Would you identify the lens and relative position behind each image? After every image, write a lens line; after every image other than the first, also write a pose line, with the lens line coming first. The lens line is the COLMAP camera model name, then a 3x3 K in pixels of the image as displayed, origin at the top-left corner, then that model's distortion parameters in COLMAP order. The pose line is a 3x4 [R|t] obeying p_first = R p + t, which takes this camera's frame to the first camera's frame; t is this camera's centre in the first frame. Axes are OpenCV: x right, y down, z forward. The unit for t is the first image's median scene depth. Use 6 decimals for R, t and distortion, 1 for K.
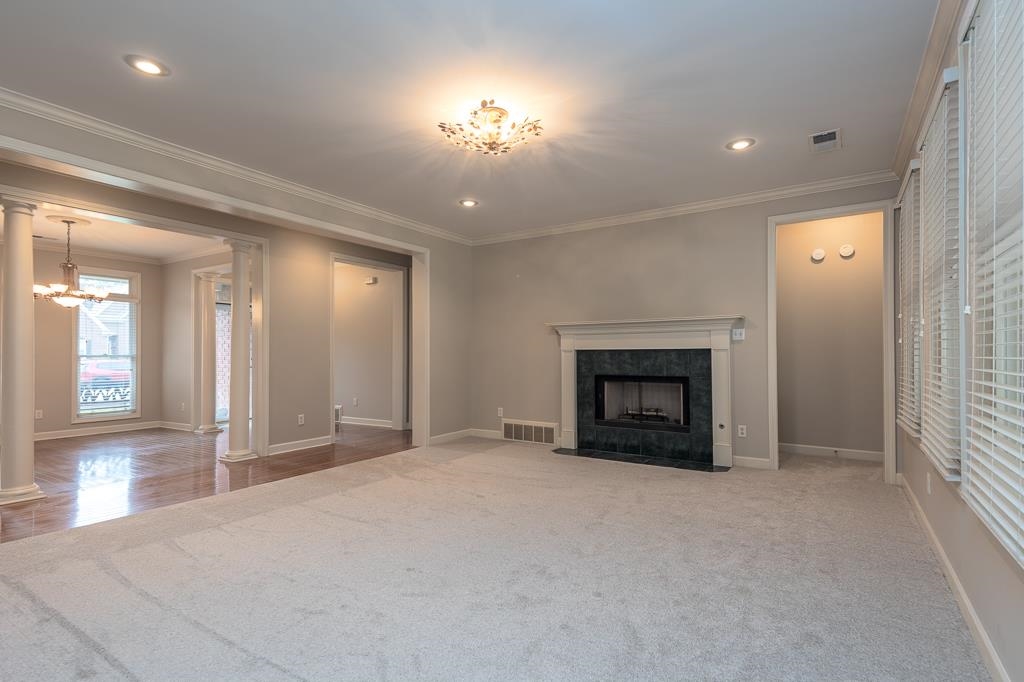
lens RADIAL K [[491.0, 0, 504.9], [0, 491.0, 350.0], [0, 0, 1]] dist [0.029919, -0.006512]
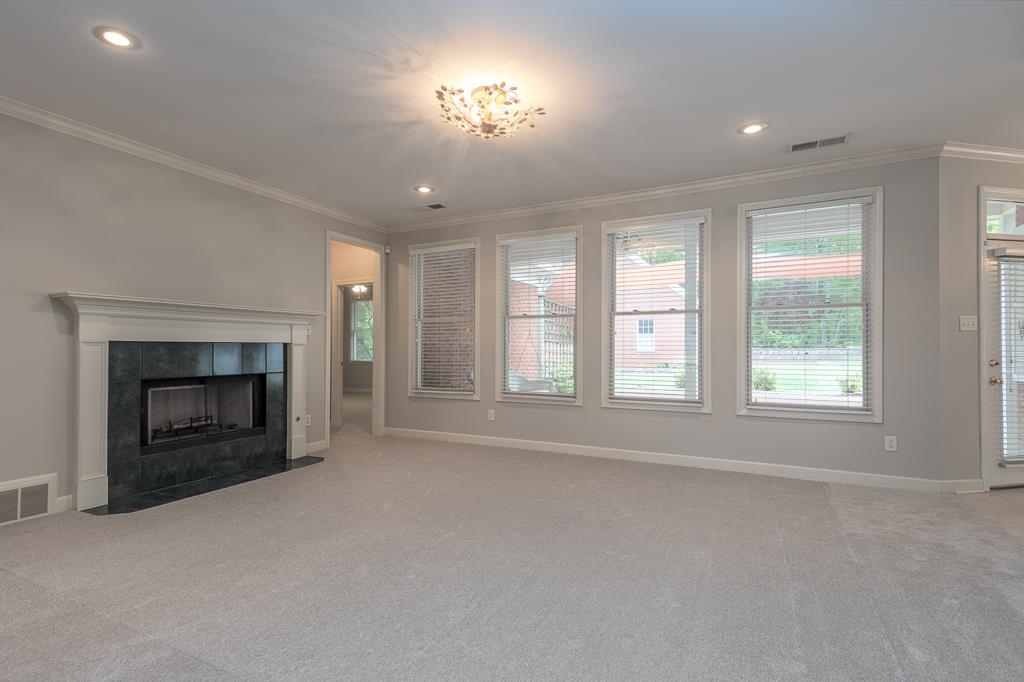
lens RADIAL K [[491.0, 0, 506.1], [0, 491.0, 344.2], [0, 0, 1]] dist [0.029919, -0.006512]
pose [[-0.113539, 0.012865, 0.993450, -0.536360], [-0.007305, 0.999878, -0.013783, 0.008901], [-0.993507, -0.008822, -0.113431, 0.589332]]
